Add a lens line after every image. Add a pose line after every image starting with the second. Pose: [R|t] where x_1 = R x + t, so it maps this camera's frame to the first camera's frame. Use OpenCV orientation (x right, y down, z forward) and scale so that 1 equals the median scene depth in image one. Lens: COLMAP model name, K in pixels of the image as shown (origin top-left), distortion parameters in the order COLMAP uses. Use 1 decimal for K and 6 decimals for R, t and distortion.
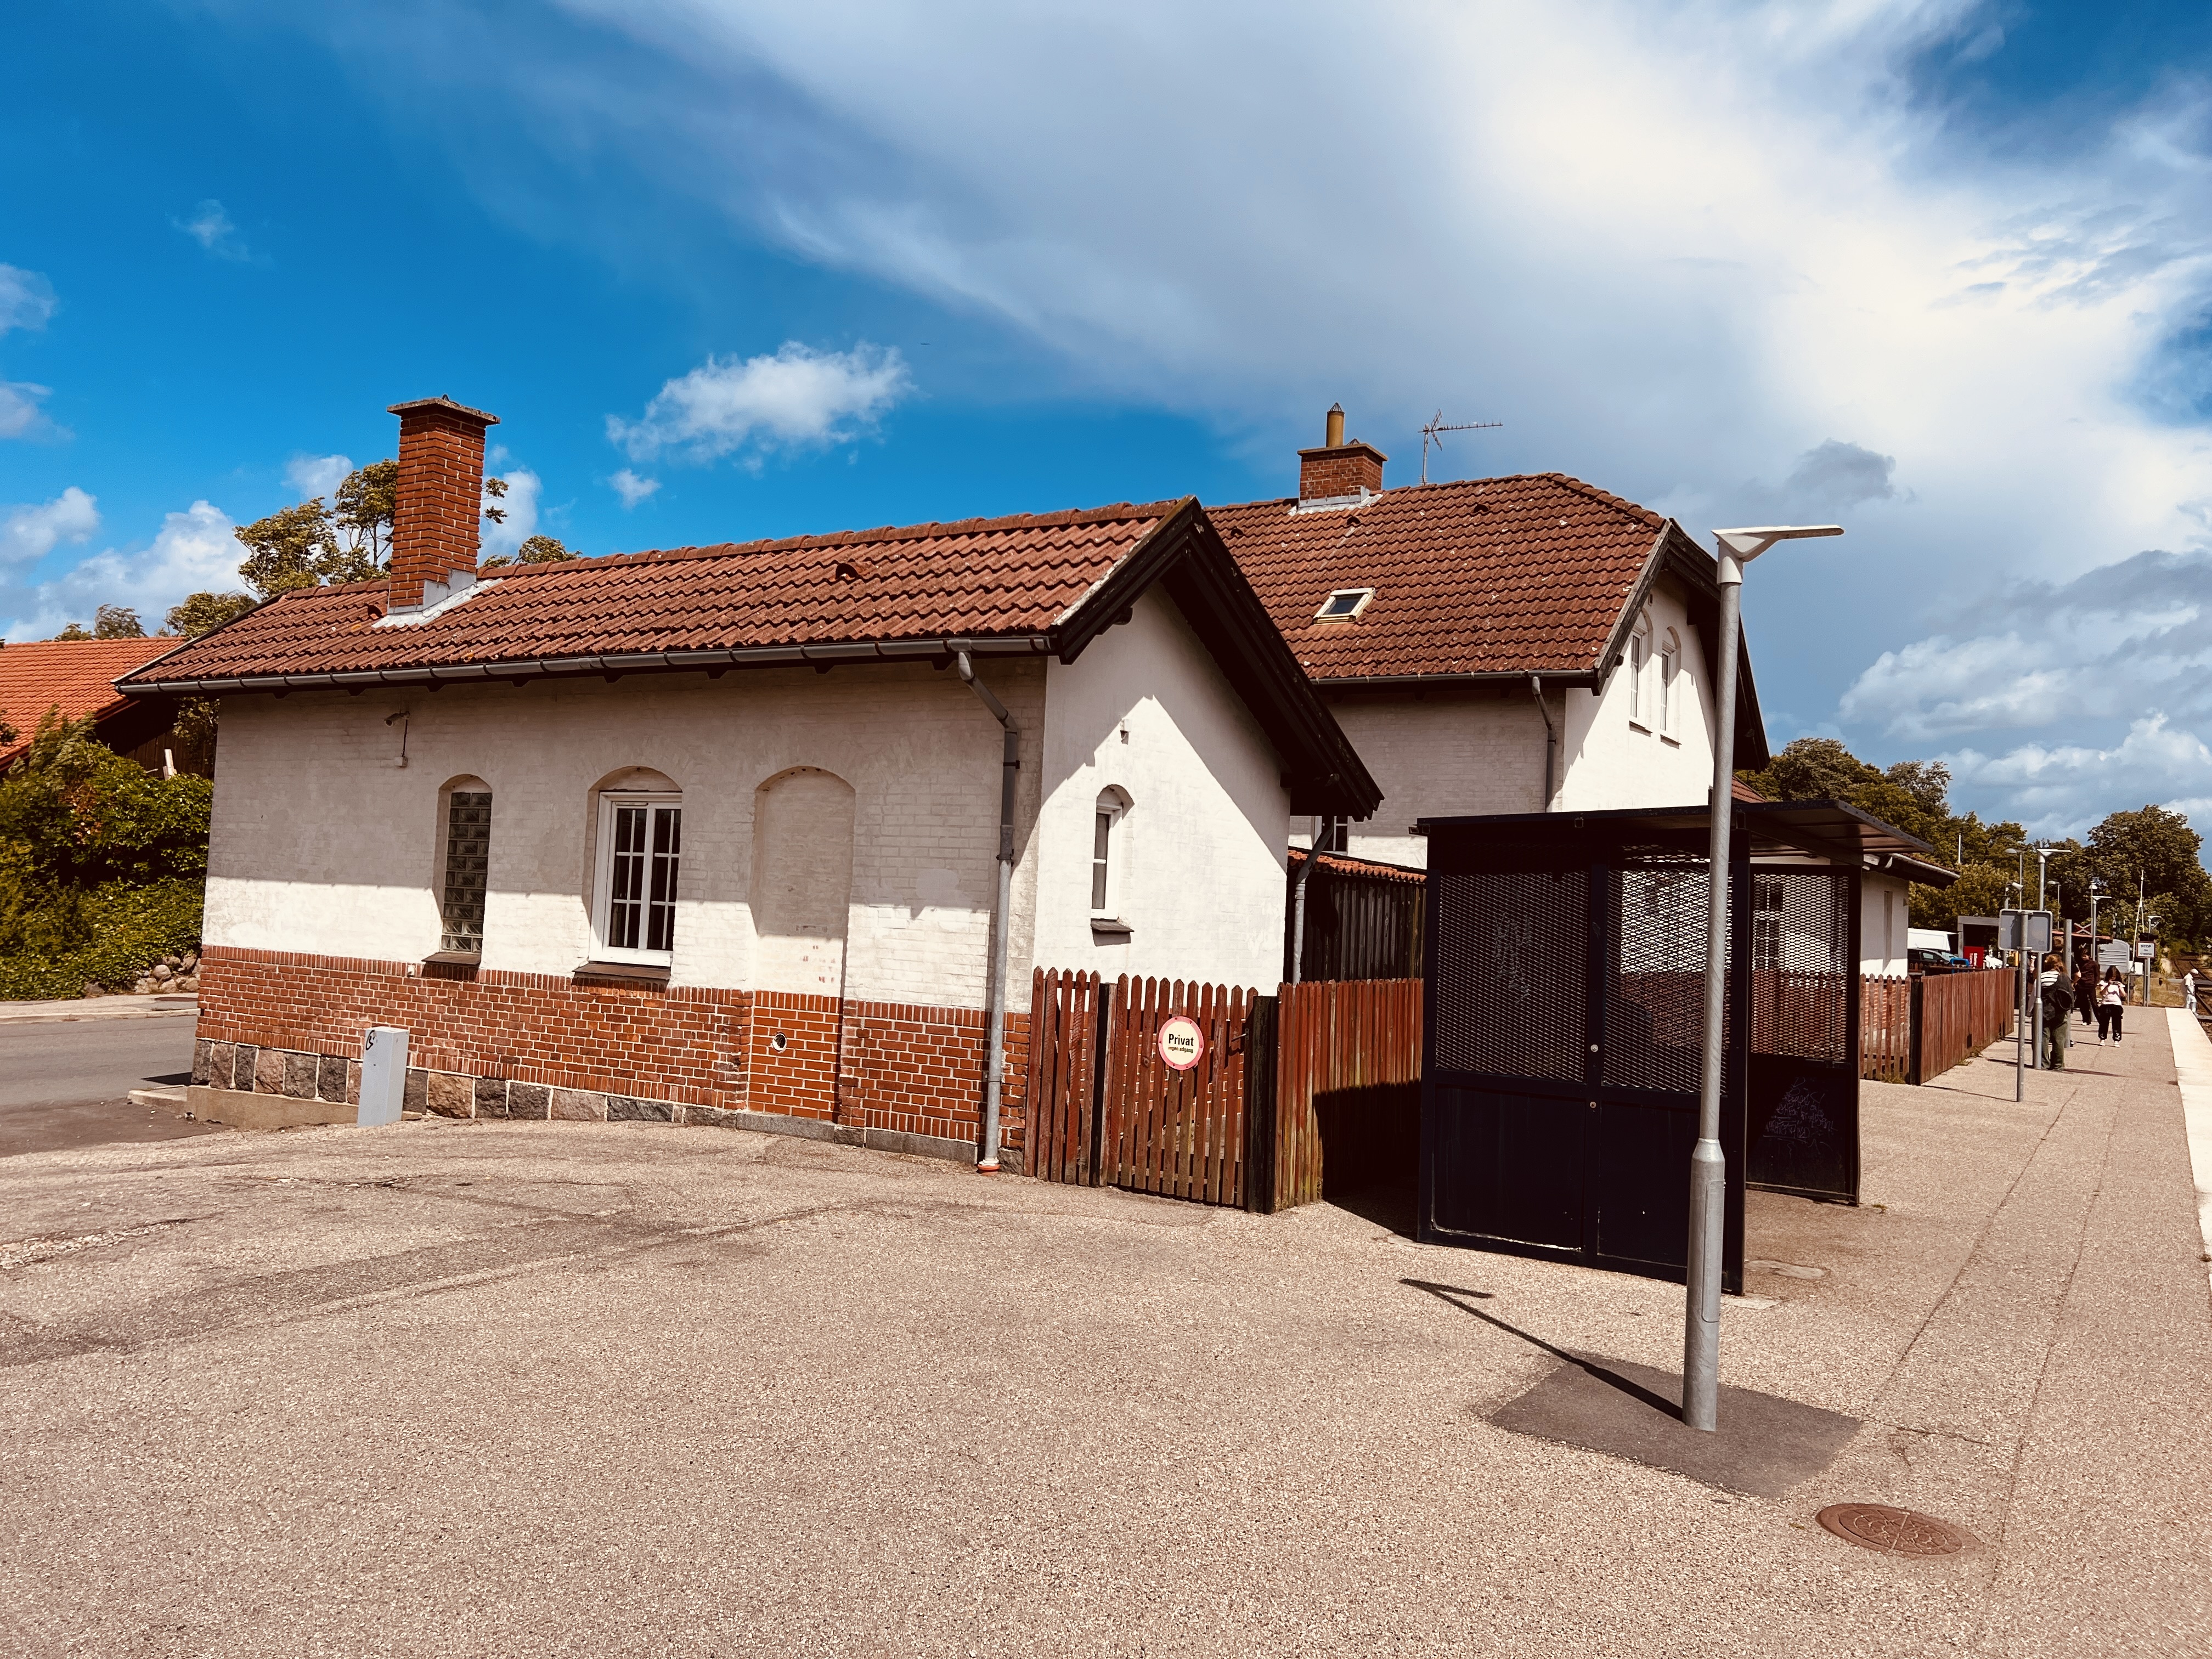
lens RADIAL K [[1663.5, 0, 1127.2], [0, 1663.5, 846.7], [0, 0, 1]] dist [0.058933, -0.043316]
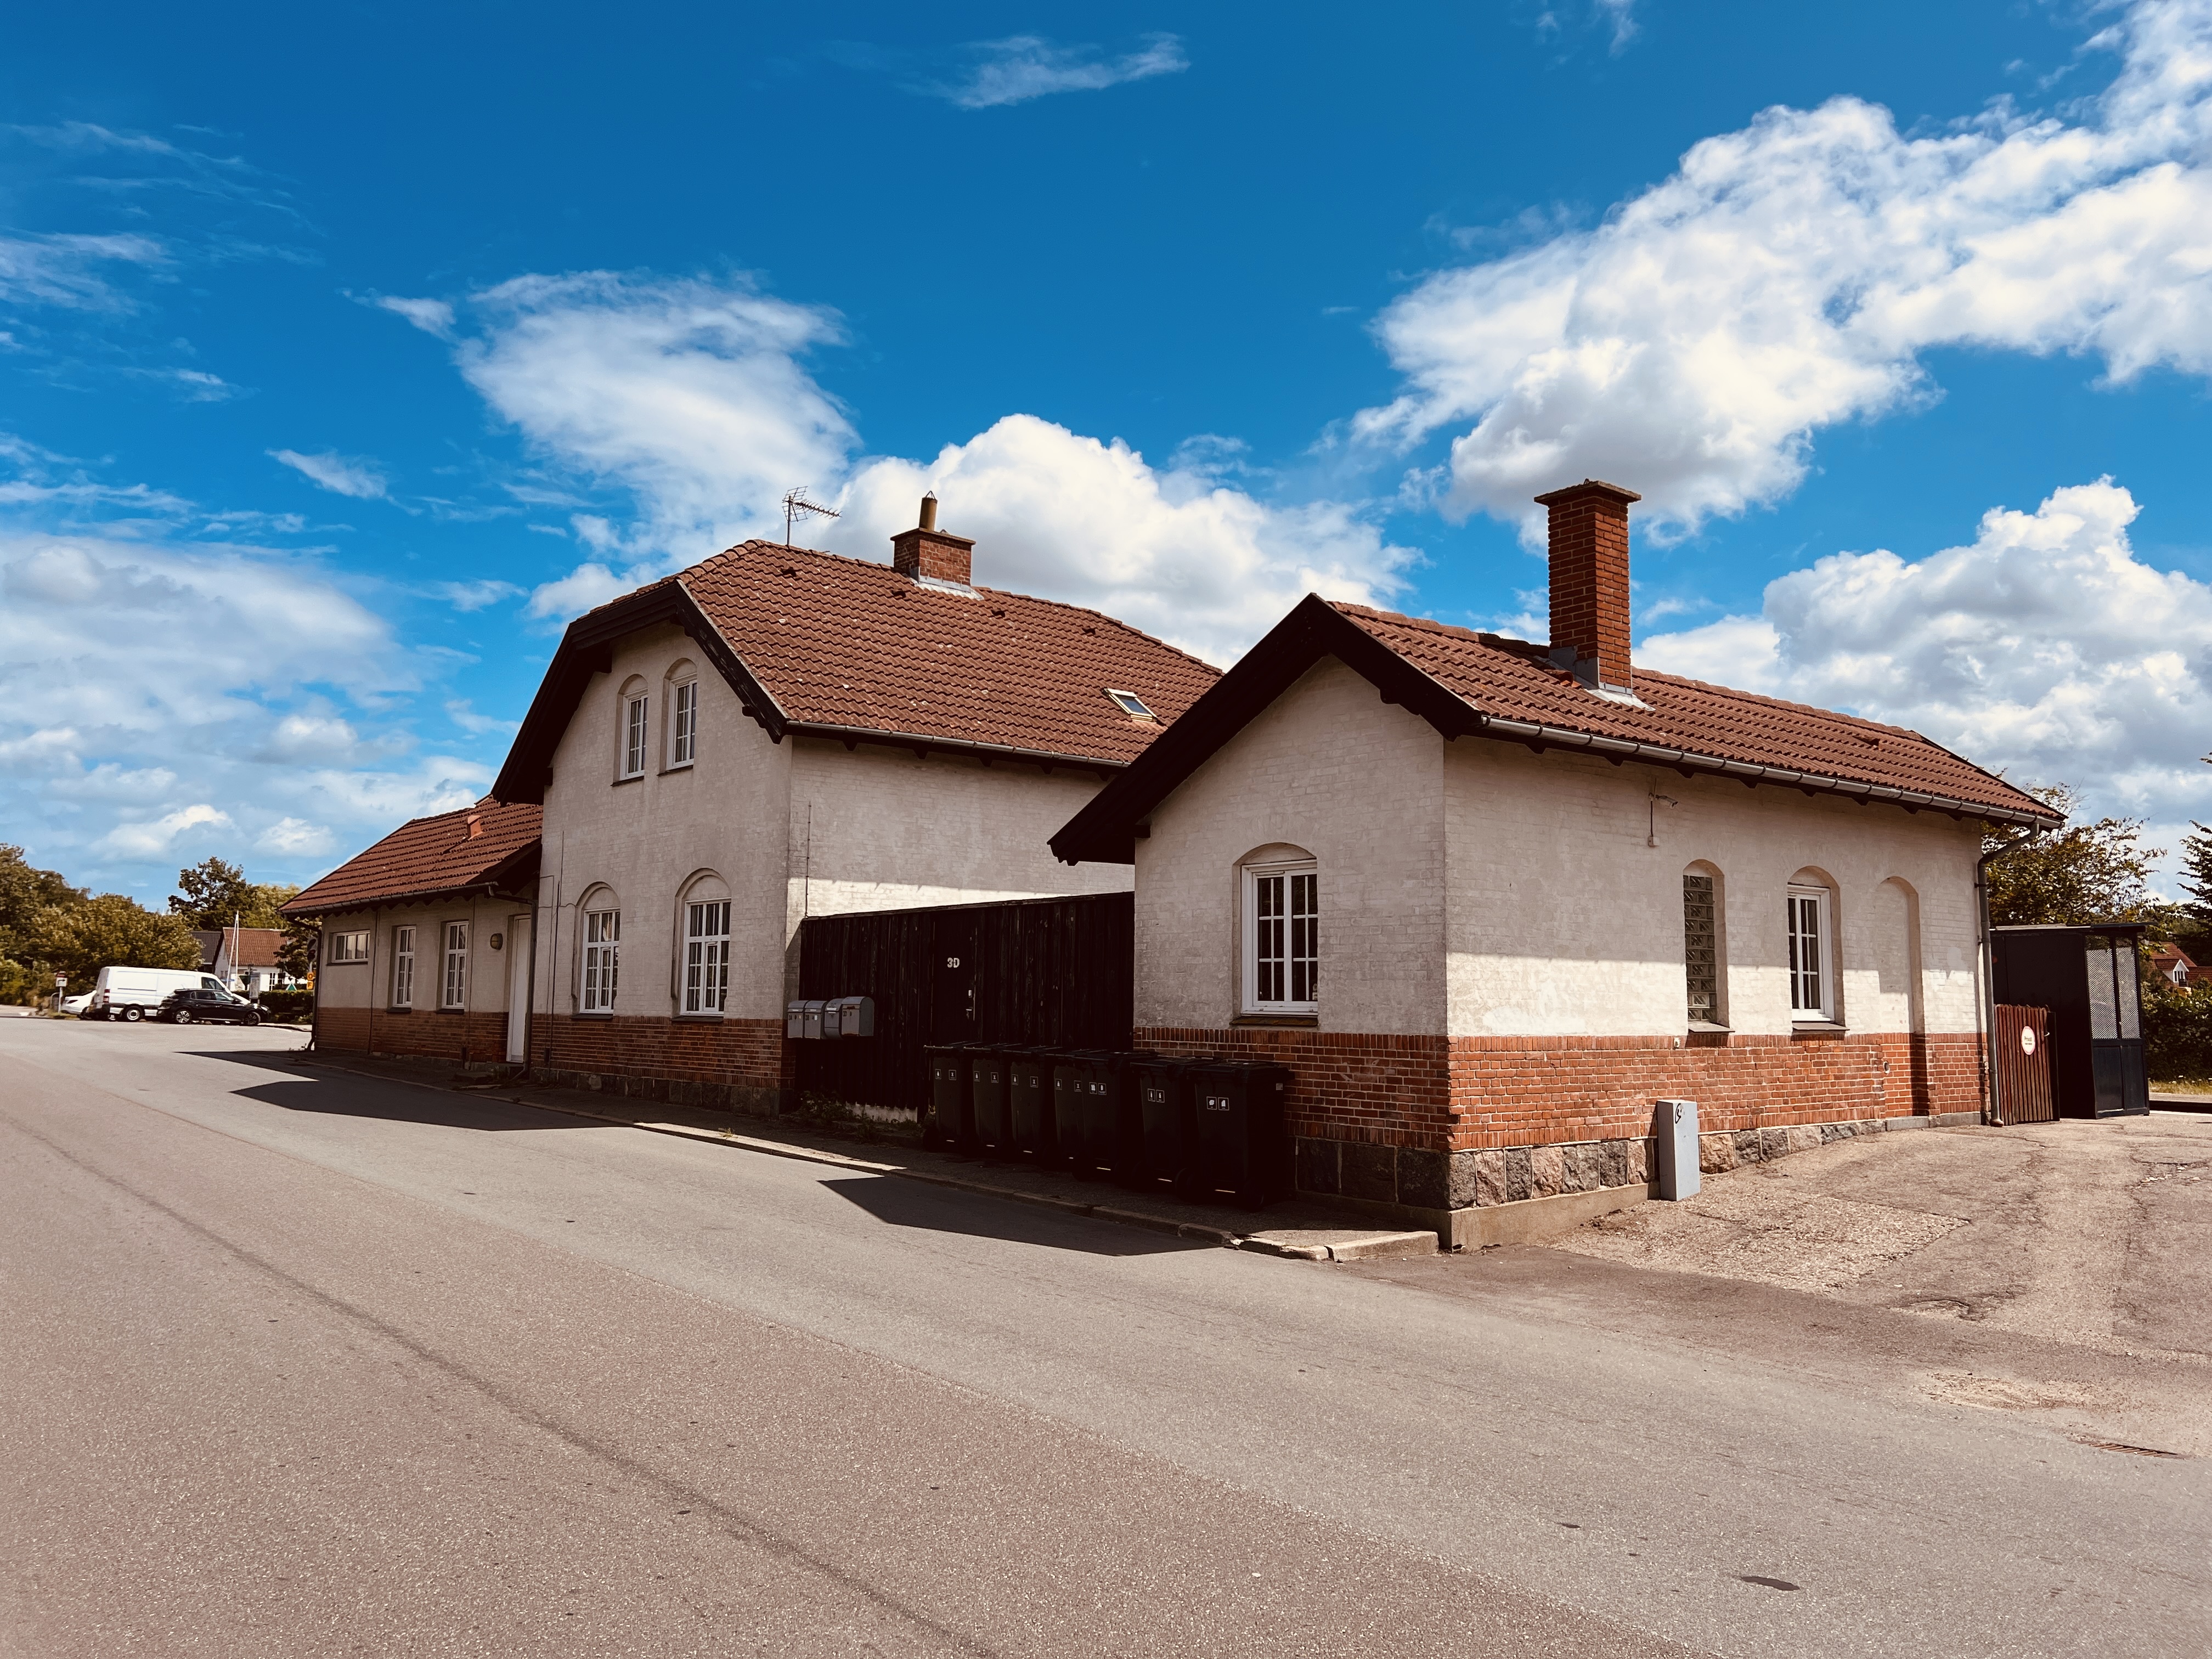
lens RADIAL K [[1663.5, 0, 995.1], [0, 1663.5, 828.2], [0, 0, 1]] dist [0.058933, -0.043316]
pose [[0.330954, 0.049351, 0.942356, -1.493118], [-0.035021, 0.998586, -0.039997, -0.003230], [-0.942997, -0.019765, 0.332214, 1.008377]]
